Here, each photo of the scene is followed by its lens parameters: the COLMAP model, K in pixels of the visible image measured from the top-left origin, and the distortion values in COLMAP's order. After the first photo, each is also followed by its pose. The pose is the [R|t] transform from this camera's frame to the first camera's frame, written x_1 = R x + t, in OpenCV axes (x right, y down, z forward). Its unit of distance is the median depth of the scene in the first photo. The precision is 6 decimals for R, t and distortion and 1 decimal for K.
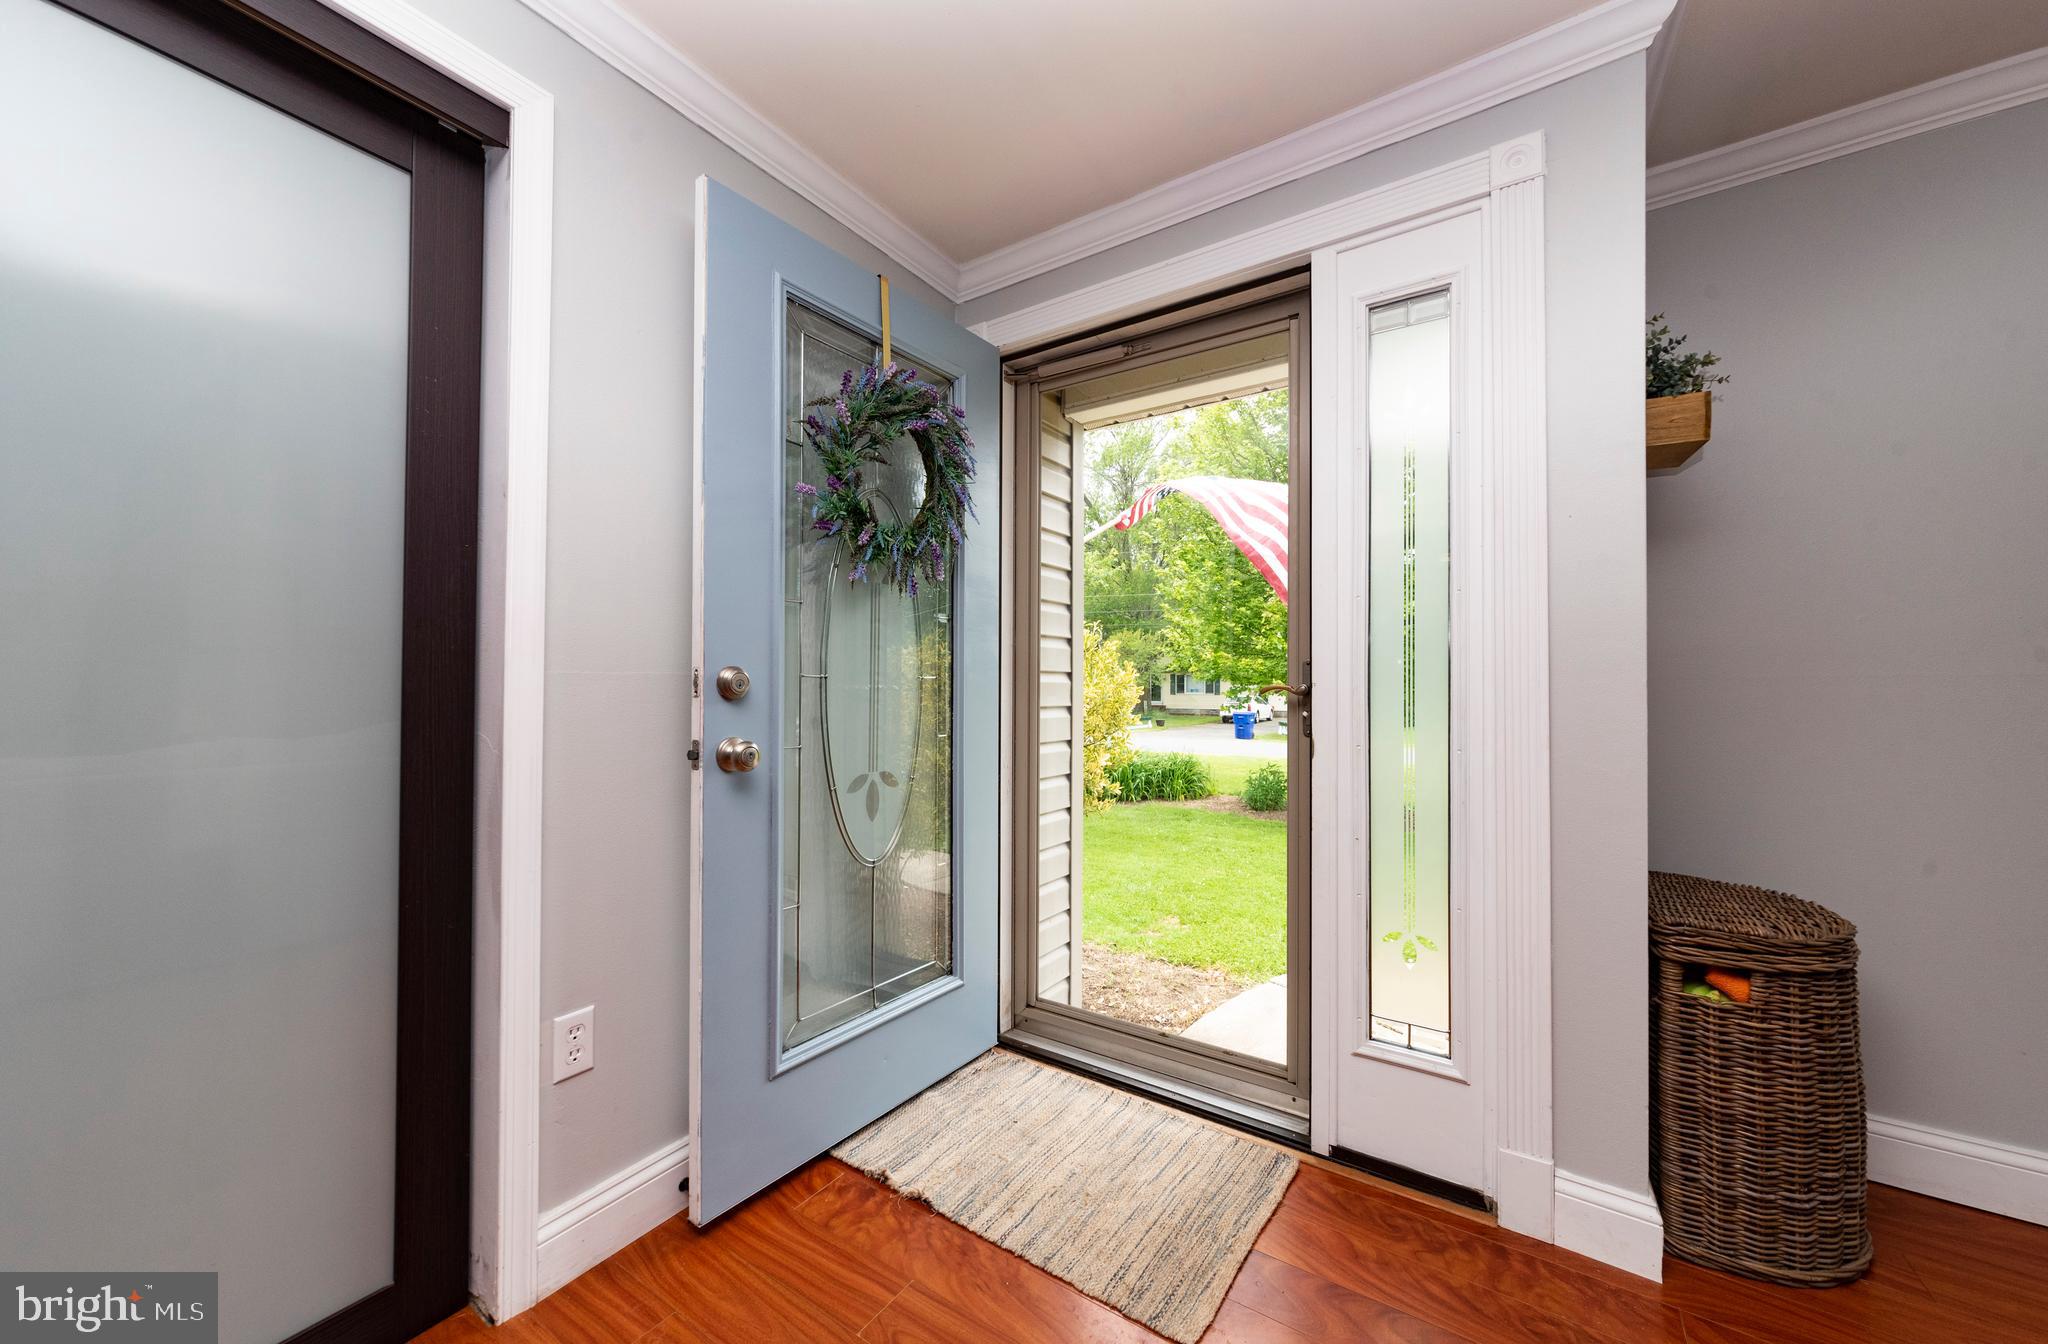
lens RADIAL K [[716.1, 0, 1017.0], [0, 716.1, 689.9], [0, 0, 1]] dist [0.006587, 0.000029]
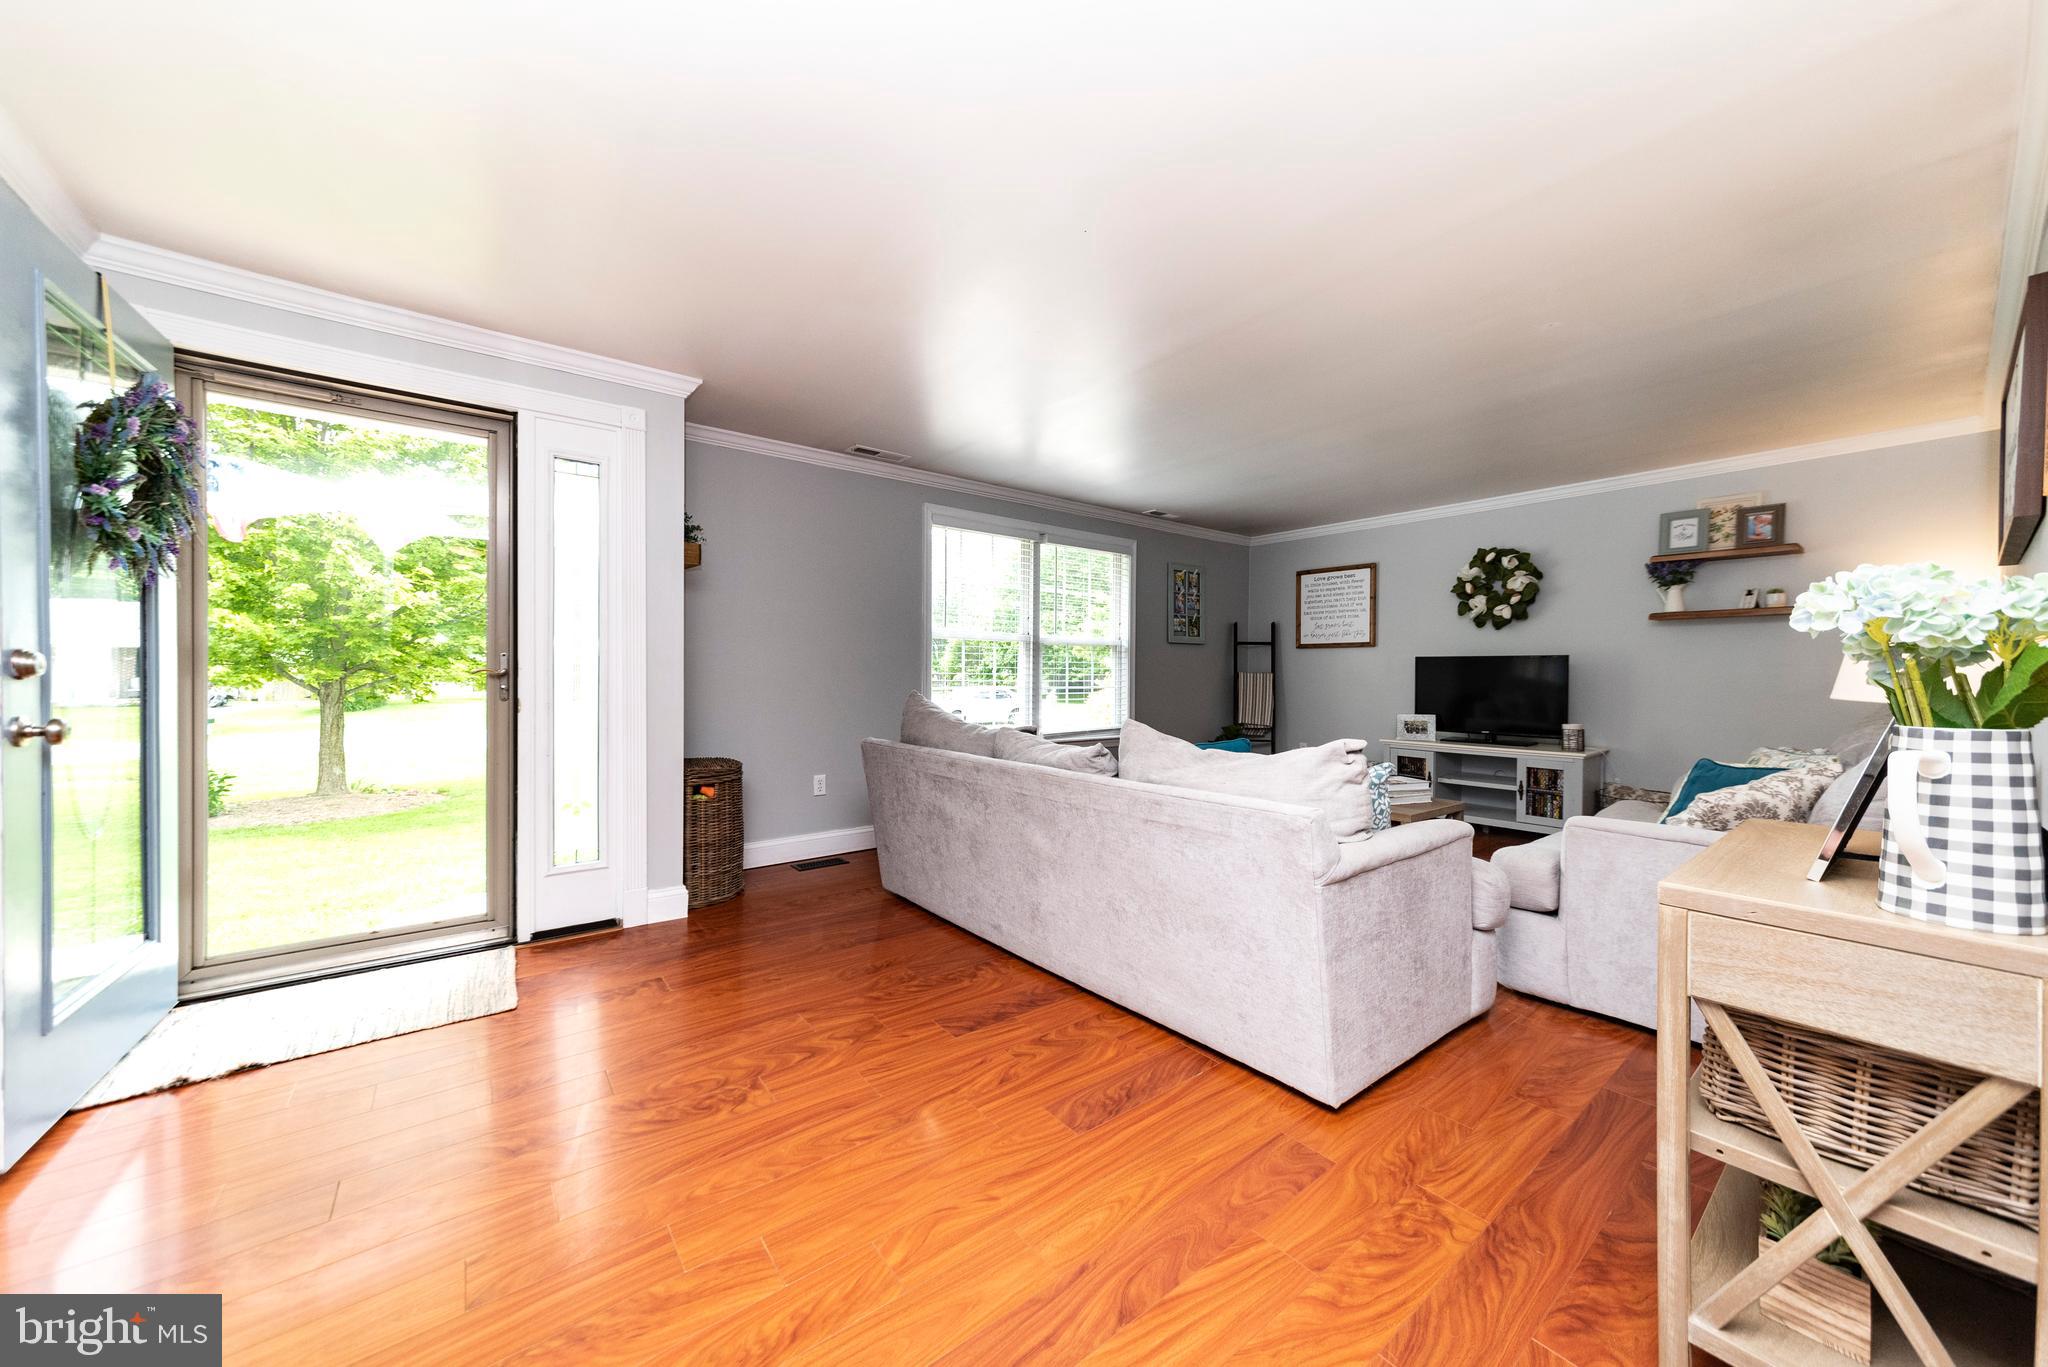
lens RADIAL K [[716.1, 0, 1019.7], [0, 716.1, 681.0], [0, 0, 1]] dist [0.006587, 0.000029]
pose [[0.320783, -0.012962, 0.947064, -0.885801], [-0.009077, 0.999818, 0.016759, -0.010544], [-0.947109, -0.013972, 0.320607, -0.707618]]
